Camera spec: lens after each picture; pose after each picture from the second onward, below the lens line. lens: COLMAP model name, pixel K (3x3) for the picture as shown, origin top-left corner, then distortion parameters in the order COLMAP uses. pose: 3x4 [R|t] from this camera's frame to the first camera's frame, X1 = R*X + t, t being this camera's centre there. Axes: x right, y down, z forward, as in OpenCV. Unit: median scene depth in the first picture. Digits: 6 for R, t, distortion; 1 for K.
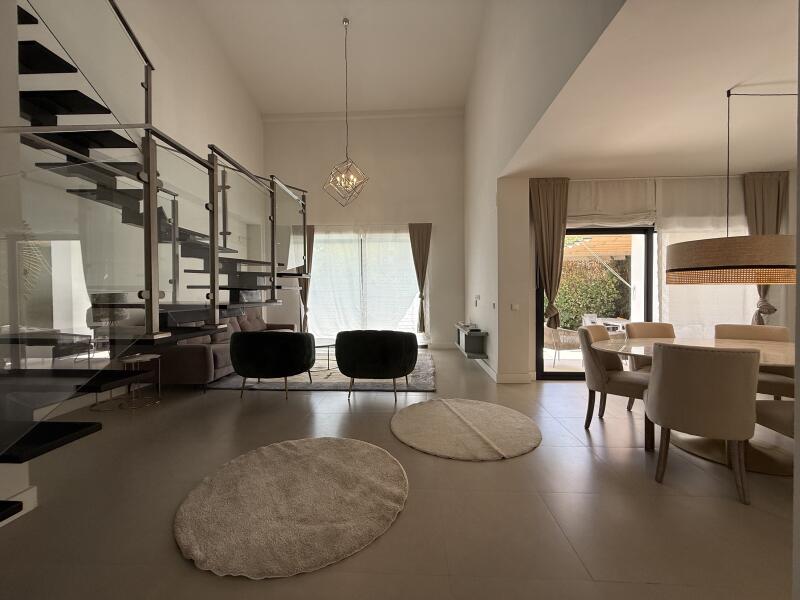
lens RADIAL K [[318.1, 0, 402.7], [0, 318.1, 297.1], [0, 0, 1]] dist [0.001830, 0.000170]
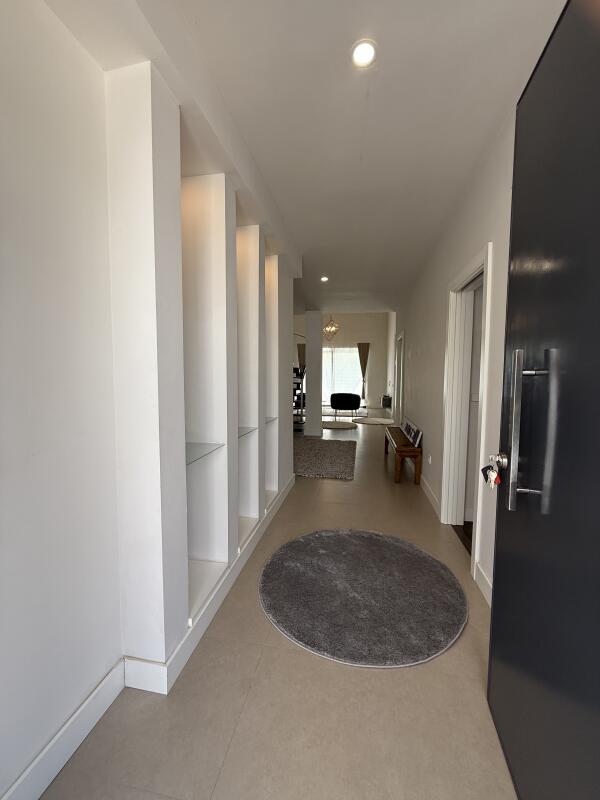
lens RADIAL K [[318.1, 0, 301.7], [0, 318.1, 399.4], [0, 0, 1]] dist [0.001830, 0.000170]
pose [[0.990267, 0.019954, -0.137743, -0.043987], [-0.011495, 0.998014, 0.061942, -0.004575], [0.138706, -0.059756, 0.988529, -0.976488]]
